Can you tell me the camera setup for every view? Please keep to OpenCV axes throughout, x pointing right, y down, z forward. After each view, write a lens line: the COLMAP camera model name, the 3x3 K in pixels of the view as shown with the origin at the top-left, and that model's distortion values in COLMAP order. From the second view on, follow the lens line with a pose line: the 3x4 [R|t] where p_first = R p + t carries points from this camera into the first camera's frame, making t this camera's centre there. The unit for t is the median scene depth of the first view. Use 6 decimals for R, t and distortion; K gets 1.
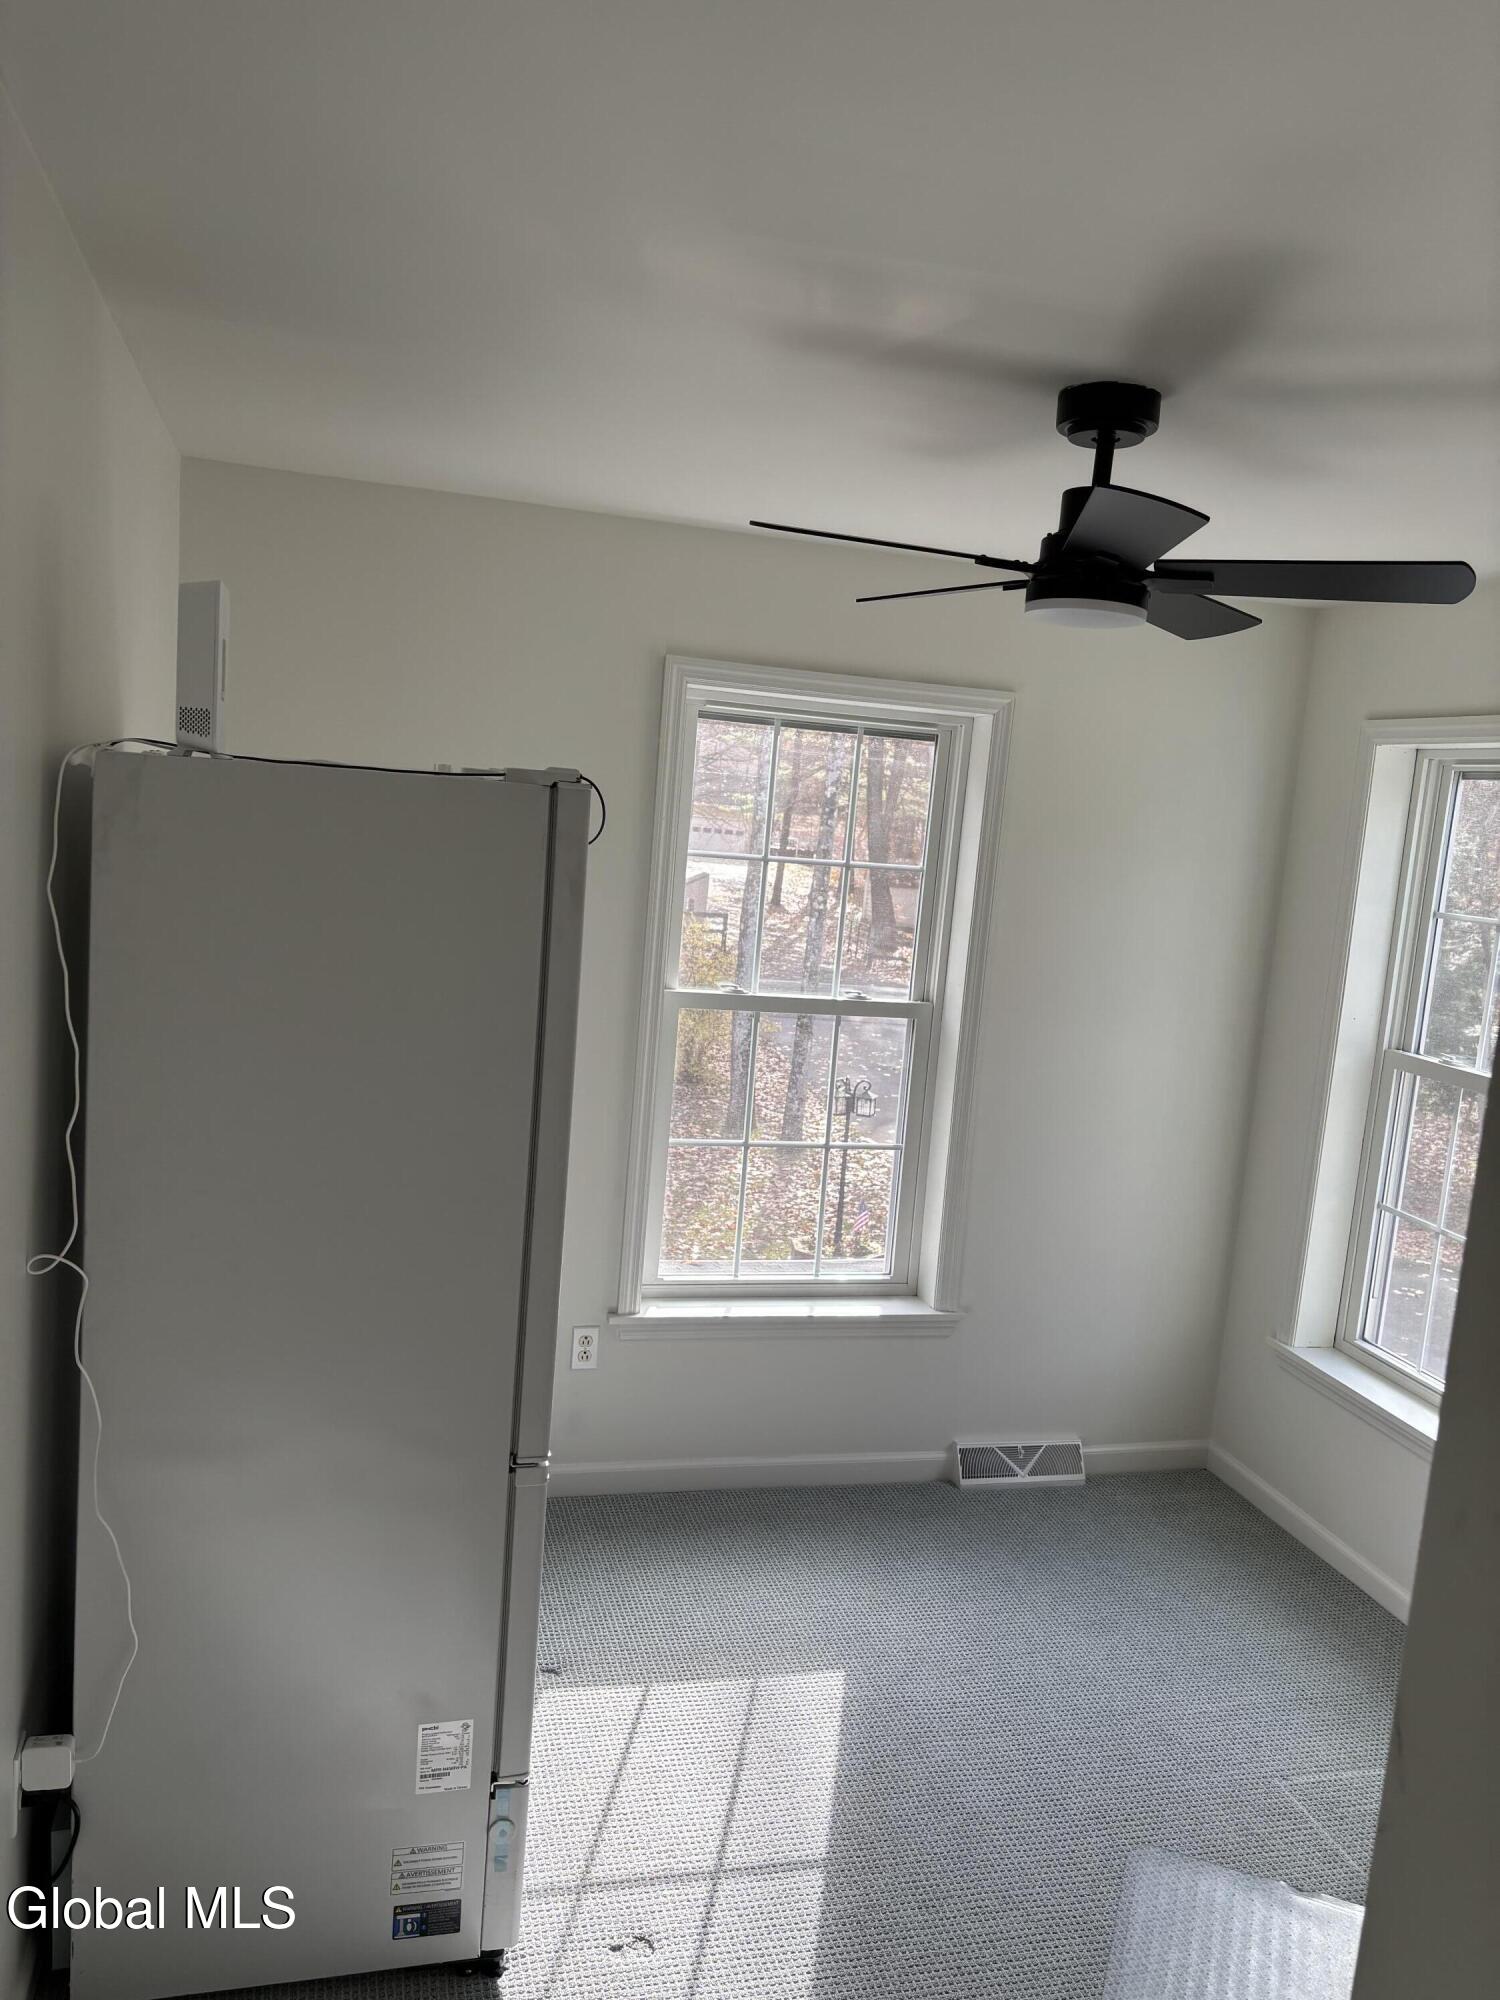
lens RADIAL K [[1482.7, 0, 748.8], [0, 1482.7, 1005.7], [0, 0, 1]] dist [0.060482, -0.143084]
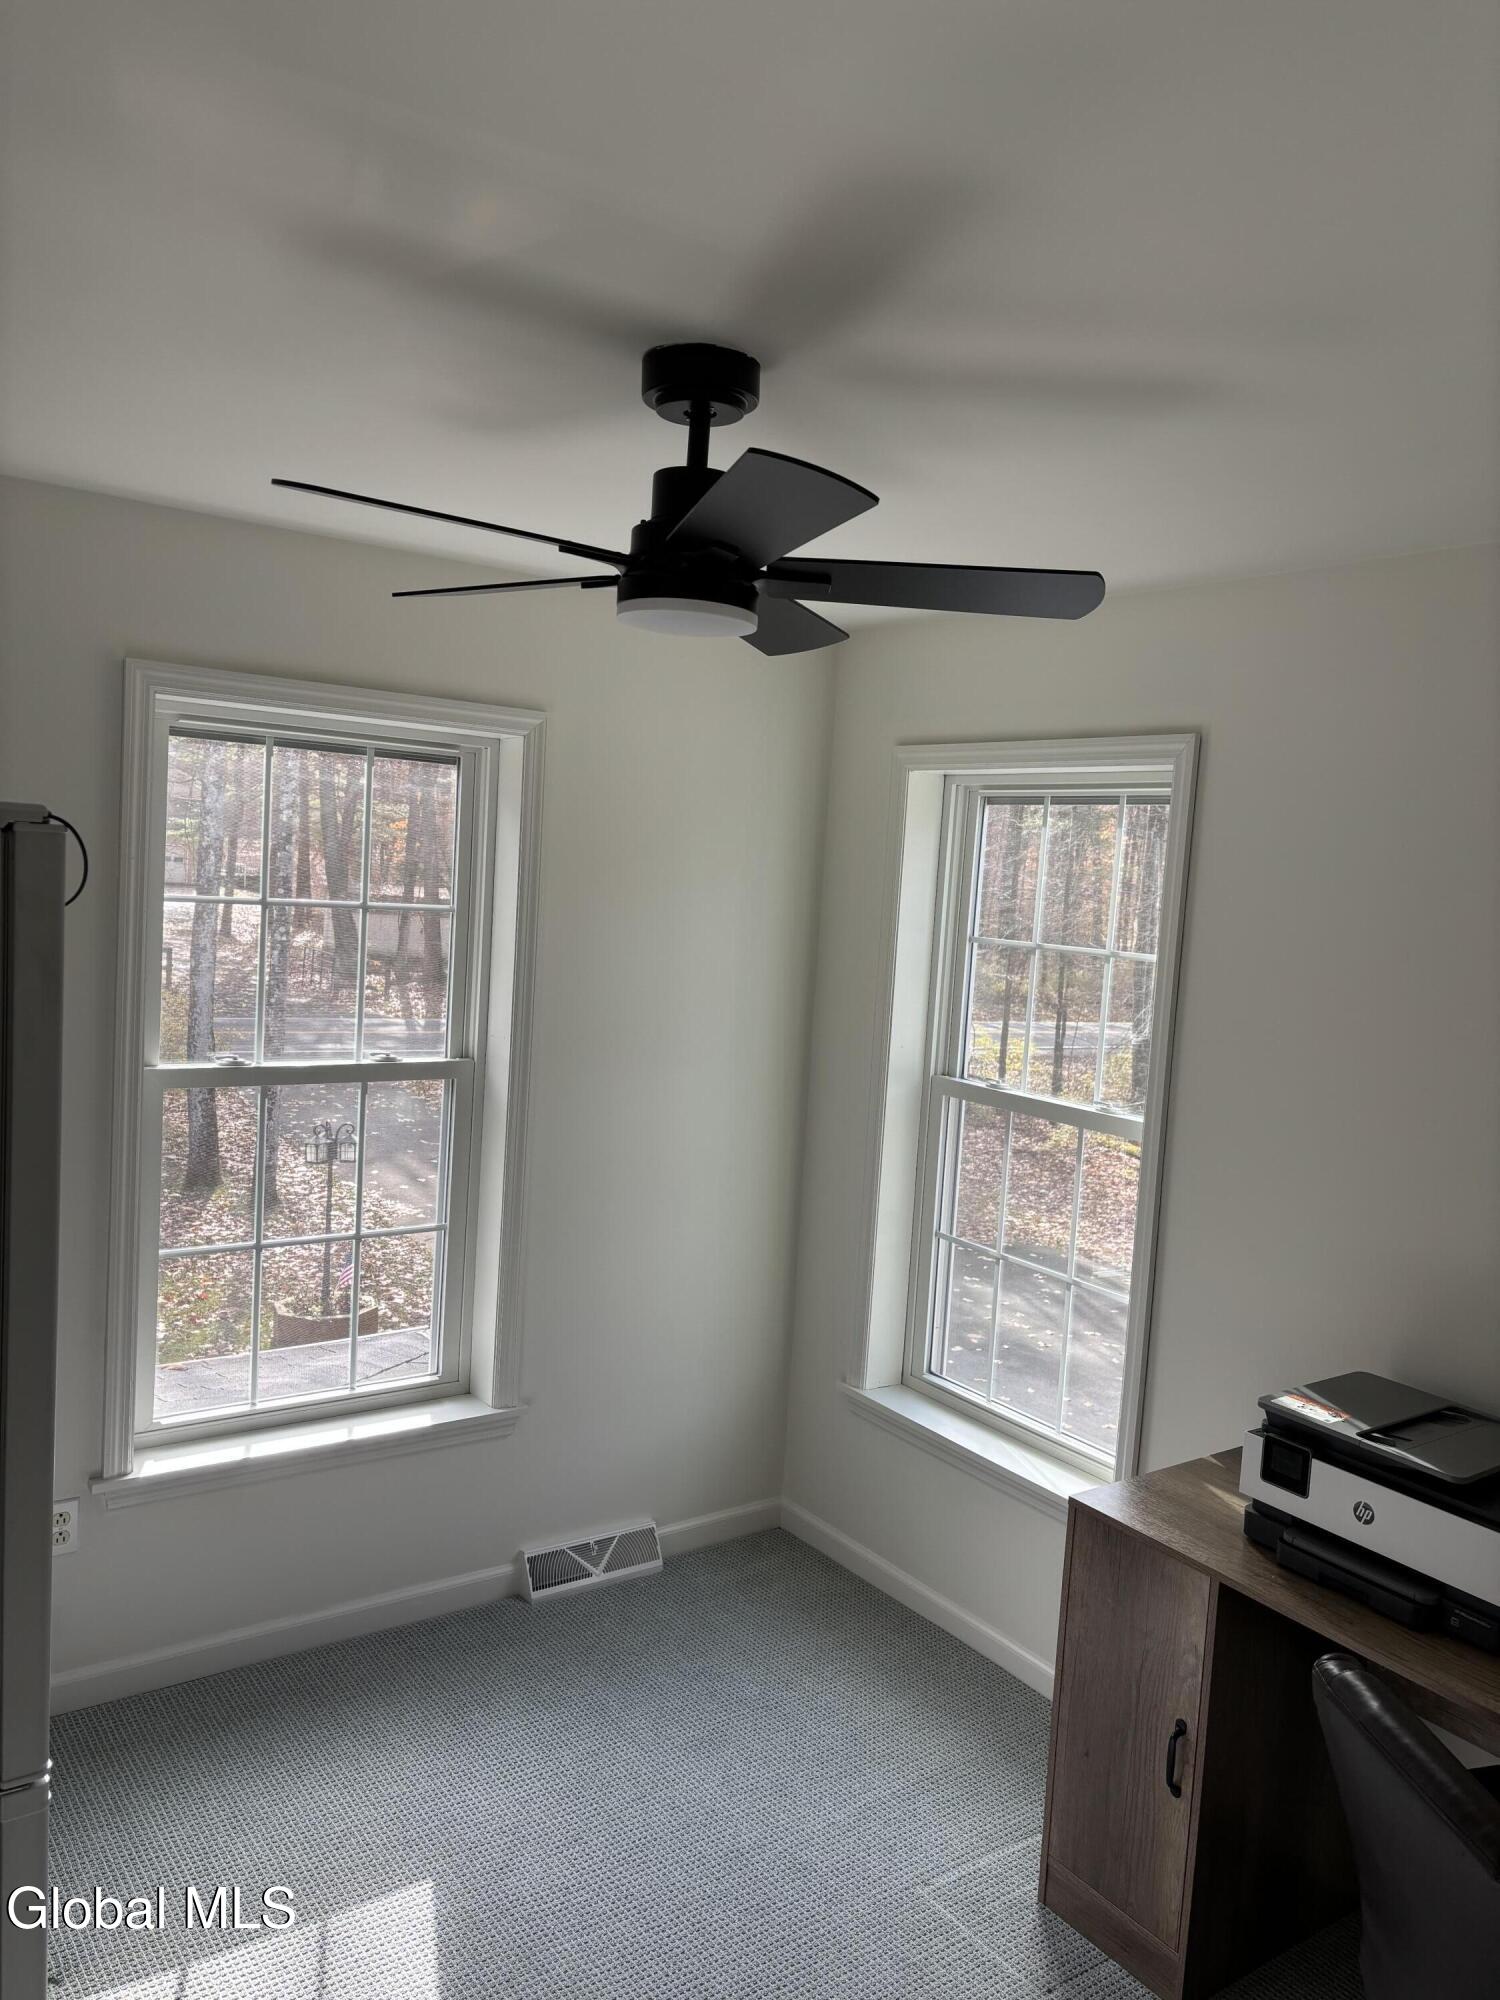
lens RADIAL K [[1494.0, 0, 757.4], [0, 1494.0, 997.1], [0, 0, 1]] dist [0.045069, -0.060671]
pose [[0.935809, -0.052942, 0.348509, -0.026353], [0.060418, 0.998117, -0.010608, -0.020109], [-0.347291, 0.030983, 0.937245, 0.108194]]
